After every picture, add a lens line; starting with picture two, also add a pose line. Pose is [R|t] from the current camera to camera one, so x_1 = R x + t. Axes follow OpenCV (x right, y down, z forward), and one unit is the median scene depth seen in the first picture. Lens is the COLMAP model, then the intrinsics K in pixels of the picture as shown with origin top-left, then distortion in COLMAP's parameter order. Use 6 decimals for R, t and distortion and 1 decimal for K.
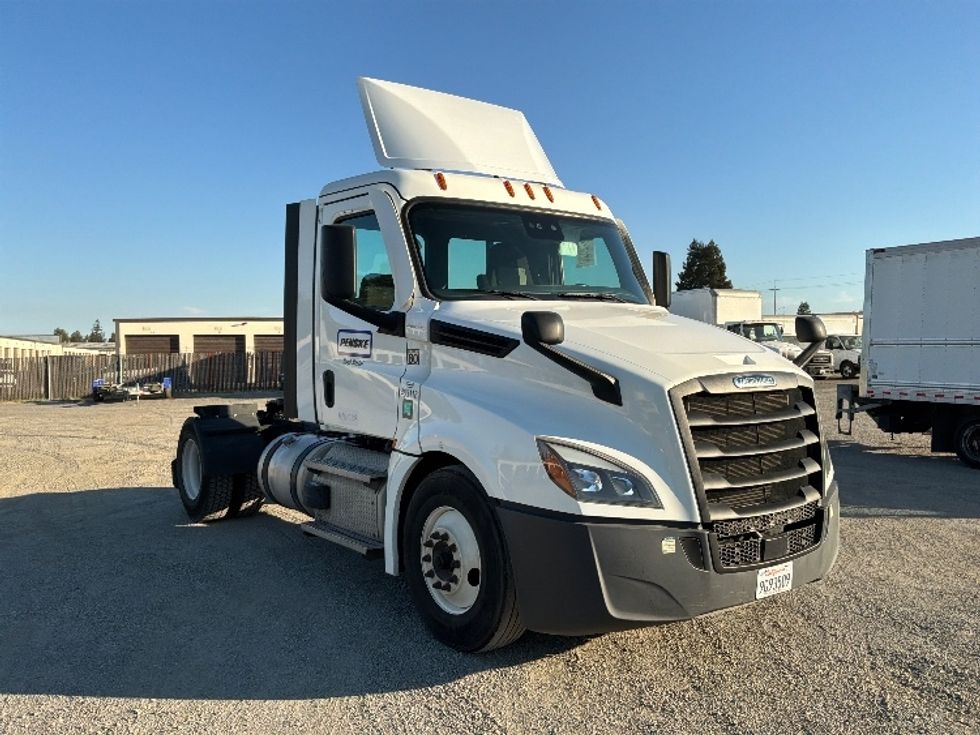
lens RADIAL K [[815.8, 0, 487.4], [0, 815.8, 370.4], [0, 0, 1]] dist [0.118610, -0.229409]
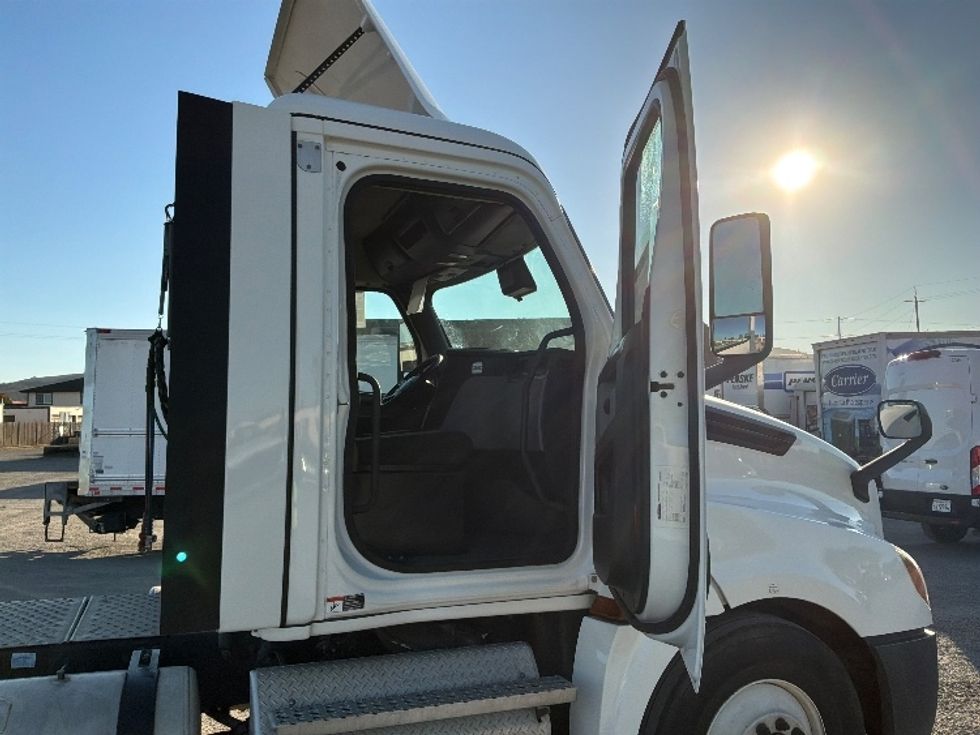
lens RADIAL K [[815.8, 0, 487.4], [0, 815.8, 370.4], [0, 0, 1]] dist [0.118610, -0.229409]
pose [[0.282532, 0.072348, 0.956526, -0.658012], [0.030319, 0.995980, -0.084287, -0.031024], [-0.958779, 0.052814, 0.279203, 0.849435]]
